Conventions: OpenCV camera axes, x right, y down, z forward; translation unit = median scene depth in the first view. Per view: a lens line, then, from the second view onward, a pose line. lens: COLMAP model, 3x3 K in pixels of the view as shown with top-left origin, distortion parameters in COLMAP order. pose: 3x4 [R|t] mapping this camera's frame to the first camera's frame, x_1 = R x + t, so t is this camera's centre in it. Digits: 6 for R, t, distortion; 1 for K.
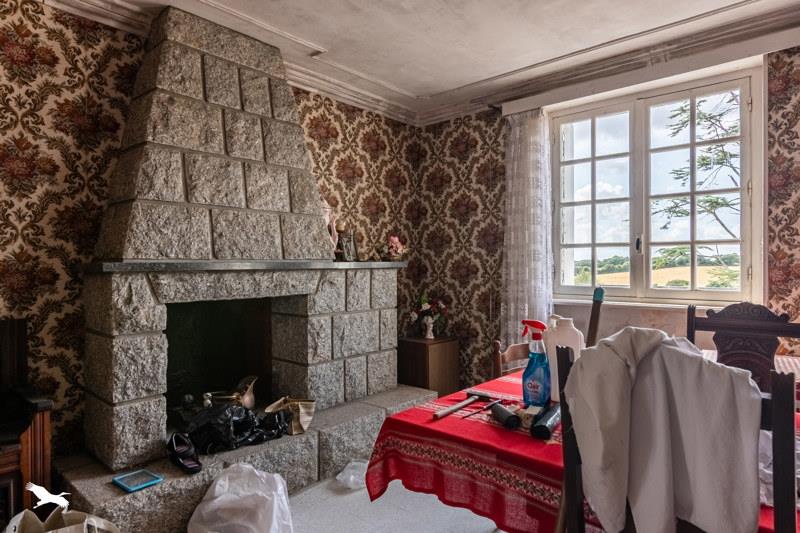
lens RADIAL K [[484.8, 0, 399.6], [0, 484.8, 267.8], [0, 0, 1]] dist [-0.002196, -0.000692]
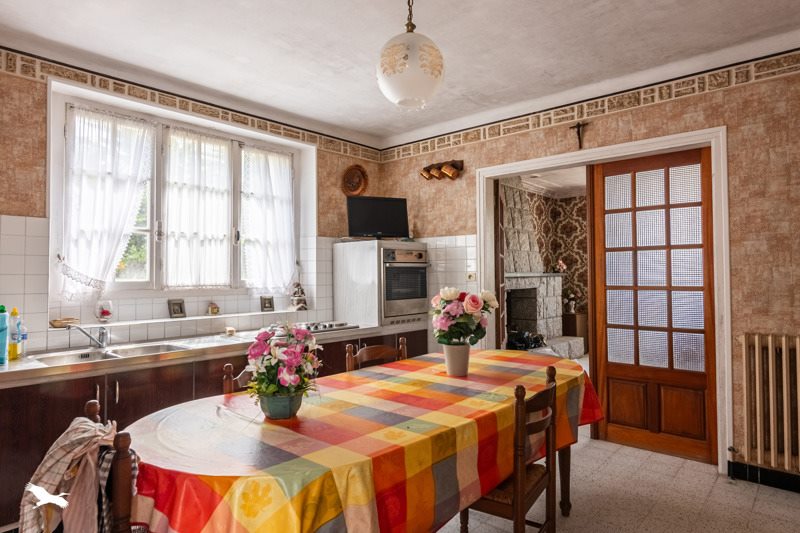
lens RADIAL K [[484.8, 0, 400.2], [0, 484.8, 264.4], [0, 0, 1]] dist [-0.002196, -0.000692]
pose [[1.000000, 0.000060, 0.000801, -0.632379], [-0.000041, 0.999715, -0.023870, -0.000526], [-0.000802, 0.023870, 0.999715, -0.943833]]
